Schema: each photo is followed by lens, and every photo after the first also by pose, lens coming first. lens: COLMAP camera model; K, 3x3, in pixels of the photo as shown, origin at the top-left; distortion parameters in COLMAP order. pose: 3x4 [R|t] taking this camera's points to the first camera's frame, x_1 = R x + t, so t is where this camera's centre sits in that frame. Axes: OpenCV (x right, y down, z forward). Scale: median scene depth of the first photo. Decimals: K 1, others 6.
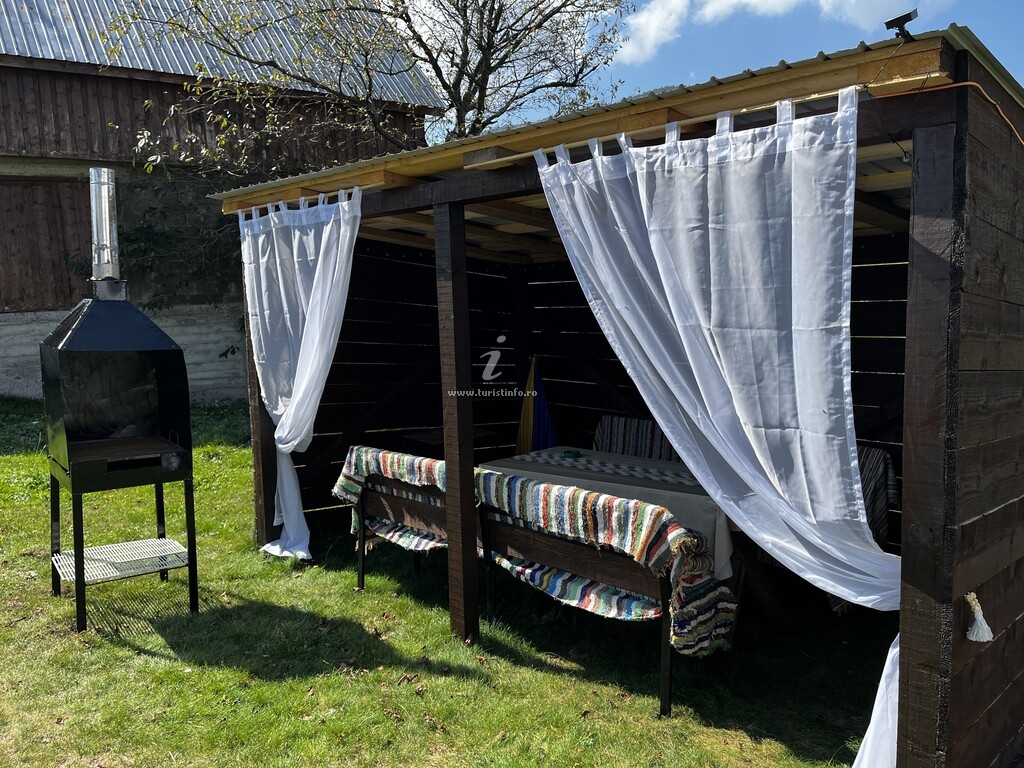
lens RADIAL K [[773.6, 0, 515.9], [0, 773.6, 379.0], [0, 0, 1]] dist [0.069513, -0.095043]
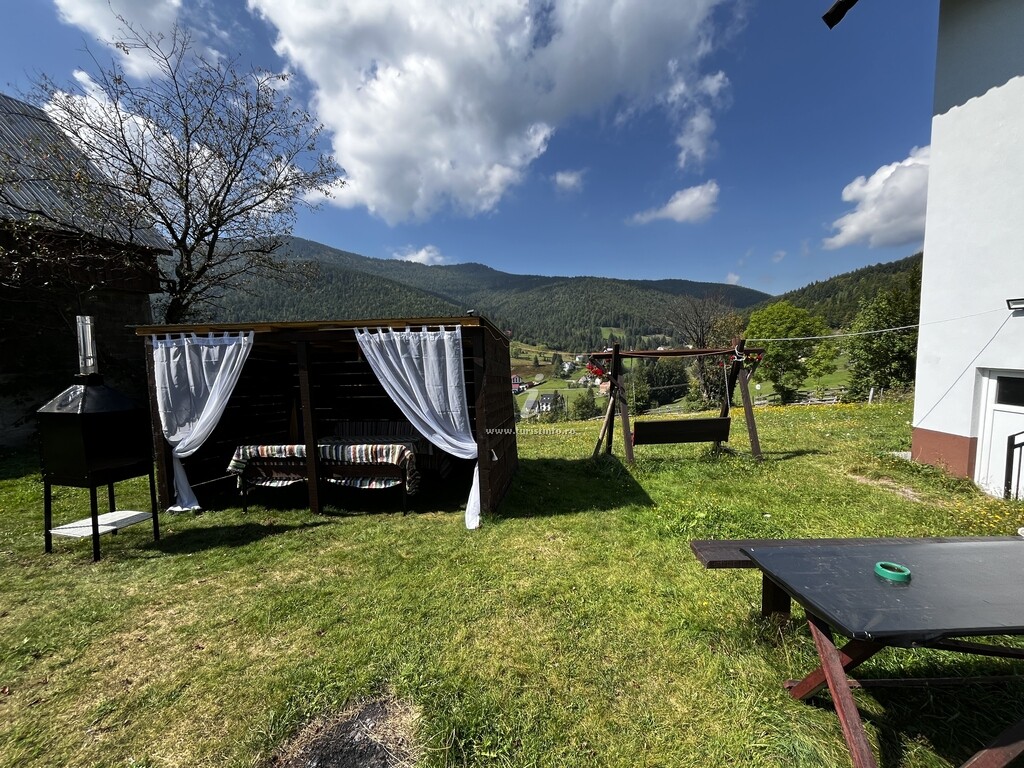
lens RADIAL K [[416.5, 0, 512.0], [0, 416.5, 384.0], [0, 0, 1]] dist [-0.002061, -0.000346]
pose [[0.780215, -0.051189, 0.623413, -0.405586], [0.075465, 0.997069, -0.012575, -0.017138], [-0.620942, 0.056857, 0.781791, -0.466751]]
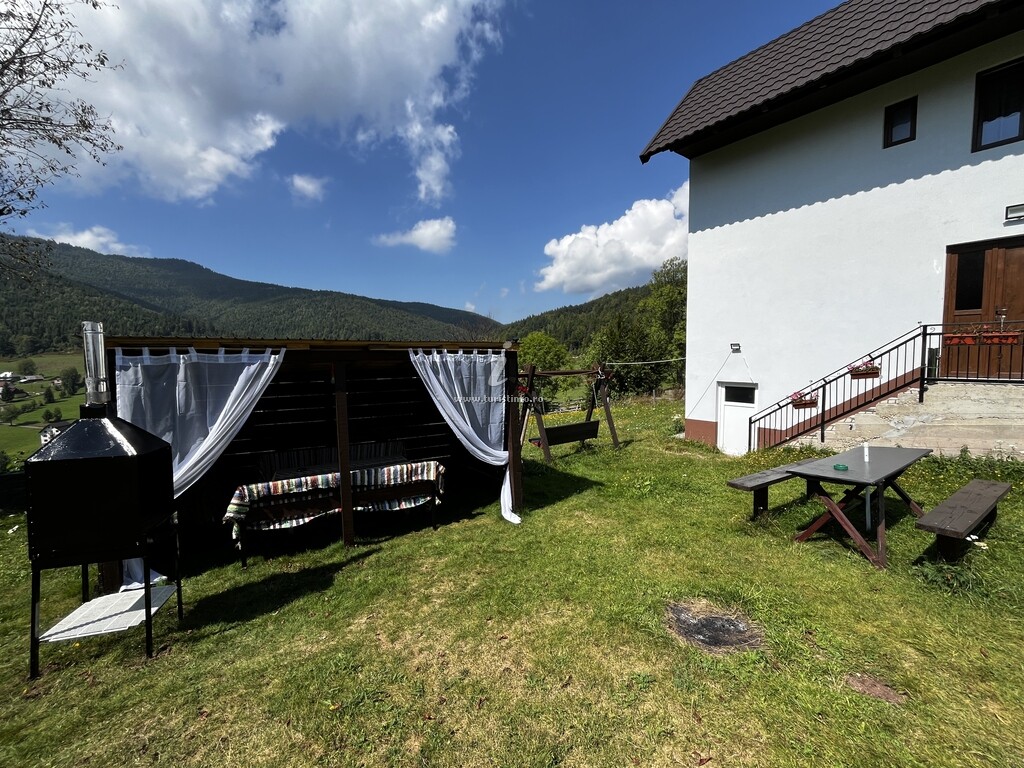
lens RADIAL K [[416.5, 0, 512.0], [0, 416.5, 384.0], [0, 0, 1]] dist [-0.002061, -0.000346]
pose [[0.309889, -0.030795, 0.950274, -1.121098], [0.109924, 0.993933, -0.003637, -0.091064], [-0.944397, 0.105585, 0.311394, 0.121919]]
